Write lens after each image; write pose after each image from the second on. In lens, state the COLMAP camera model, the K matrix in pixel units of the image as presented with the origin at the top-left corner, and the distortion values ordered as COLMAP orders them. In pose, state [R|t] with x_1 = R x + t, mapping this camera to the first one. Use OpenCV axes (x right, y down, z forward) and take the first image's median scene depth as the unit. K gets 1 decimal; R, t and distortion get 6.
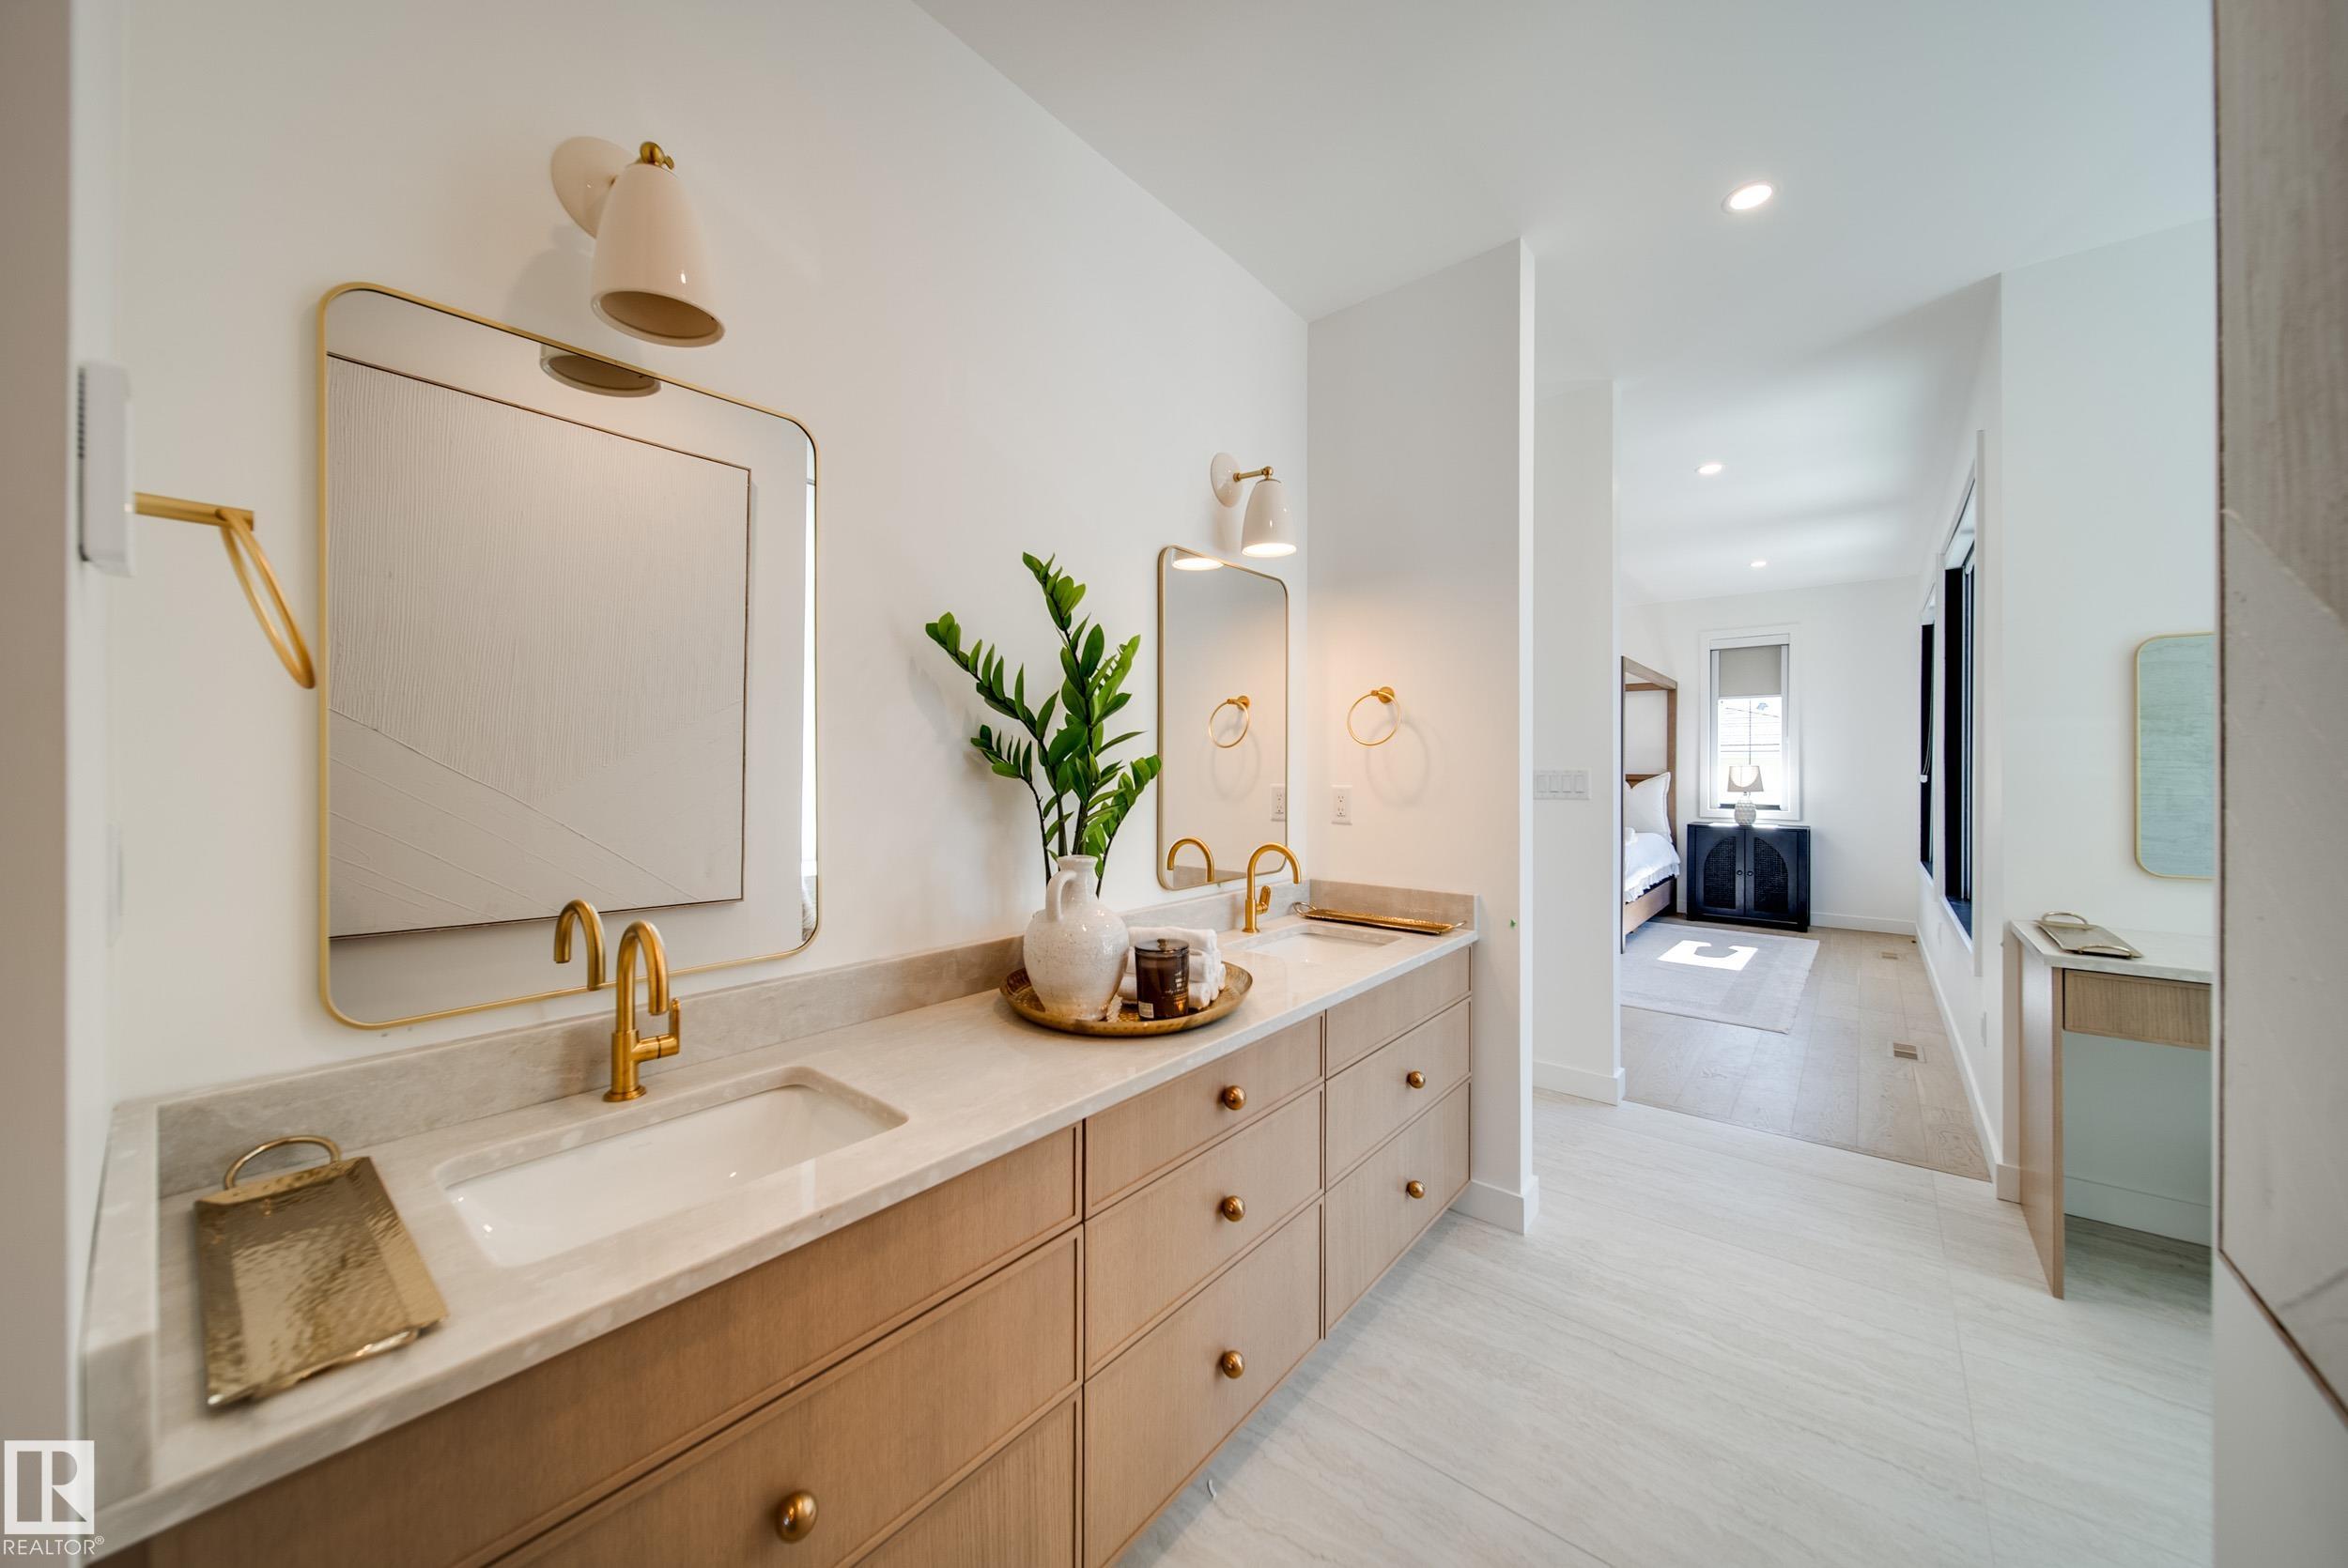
lens RADIAL K [[833.4, 0, 1165.1], [0, 833.4, 762.8], [0, 0, 1]] dist [0.000561, 0.000059]
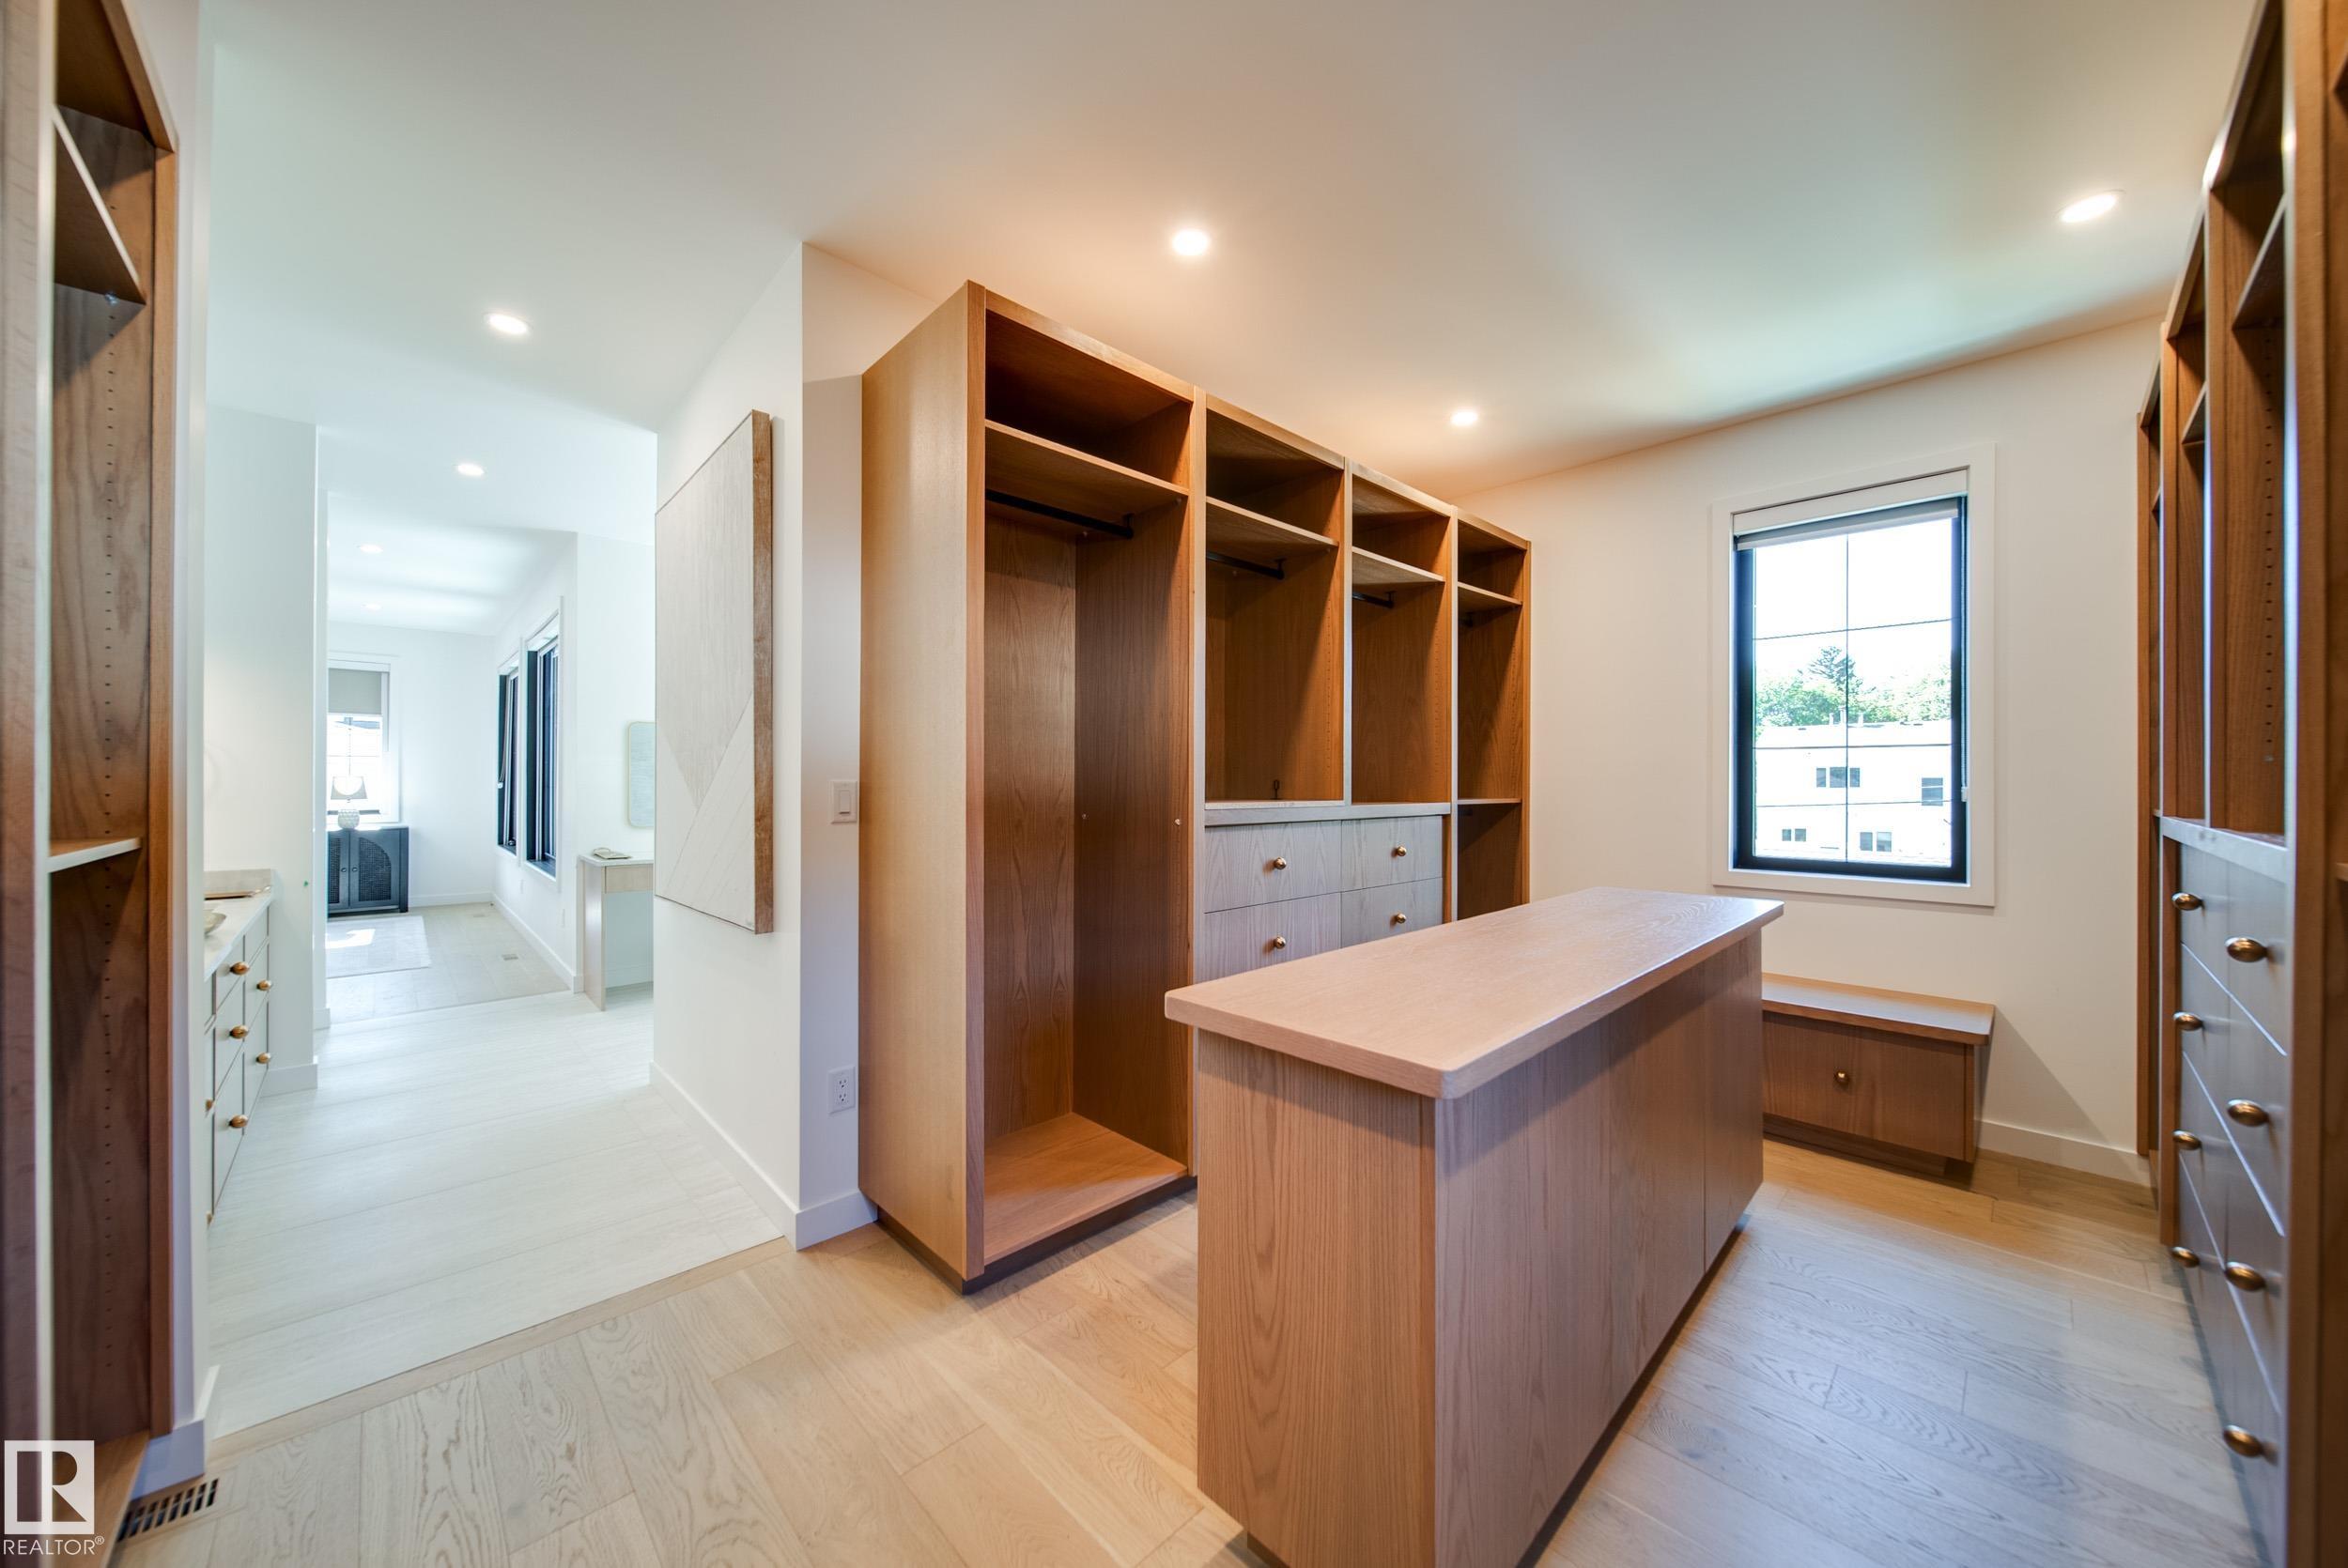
lens RADIAL K [[831.7, 0, 1171.2], [0, 831.7, 782.3], [0, 0, 1]] dist [-0.001161, -0.000123]
pose [[0.106301, -0.003652, 0.994327, -0.333015], [-0.006338, 0.999970, 0.004351, -0.000640], [-0.994314, -0.006765, 0.106275, -0.253488]]
